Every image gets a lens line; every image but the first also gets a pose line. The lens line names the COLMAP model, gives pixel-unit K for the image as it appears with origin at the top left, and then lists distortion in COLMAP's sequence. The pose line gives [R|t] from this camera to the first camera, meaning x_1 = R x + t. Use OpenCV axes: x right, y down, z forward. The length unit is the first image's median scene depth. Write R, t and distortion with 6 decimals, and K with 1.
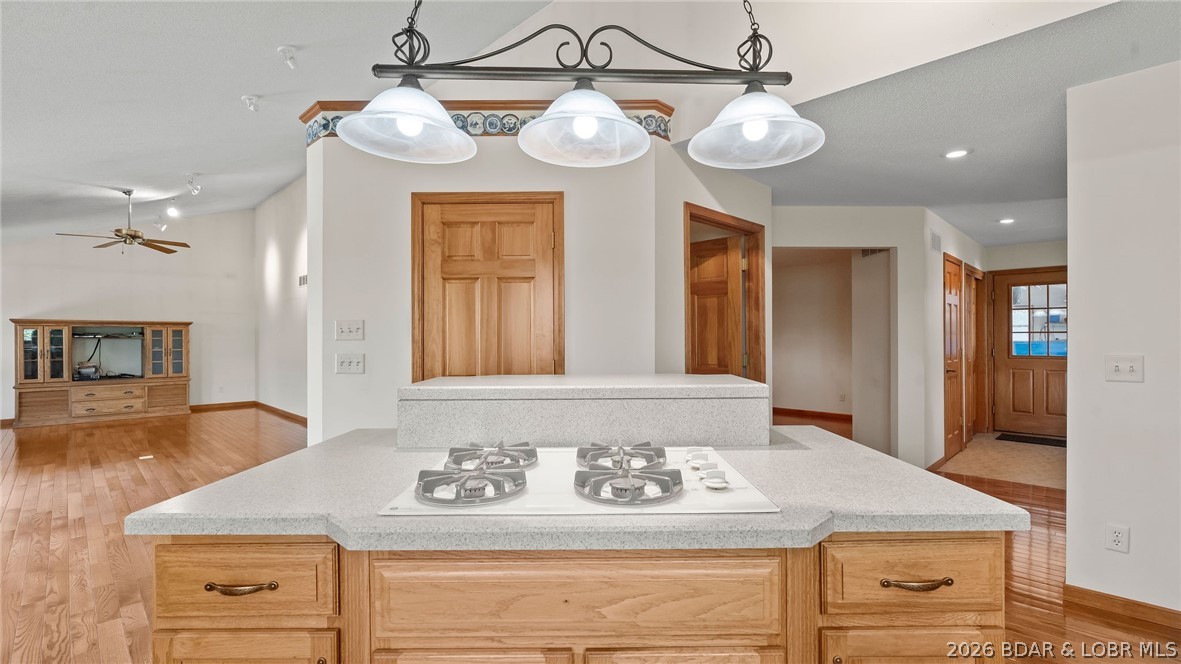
lens RADIAL K [[528.5, 0, 592.5], [0, 528.5, 338.8], [0, 0, 1]] dist [-0.004248, 0.000412]
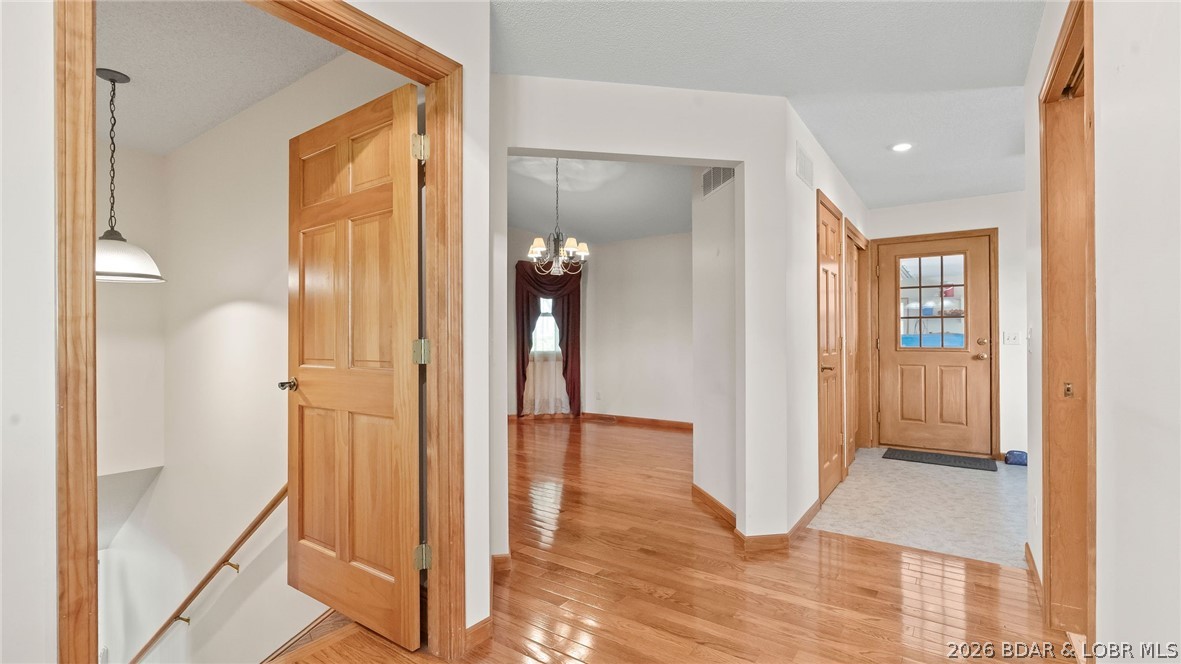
lens RADIAL K [[528.5, 0, 592.5], [0, 528.5, 338.8], [0, 0, 1]] dist [-0.004248, 0.000412]
pose [[0.985202, -0.002287, 0.171383, 0.240397], [0.002171, 0.999997, 0.000868, 0.019210], [-0.171385, -0.000483, 0.985204, 0.346675]]
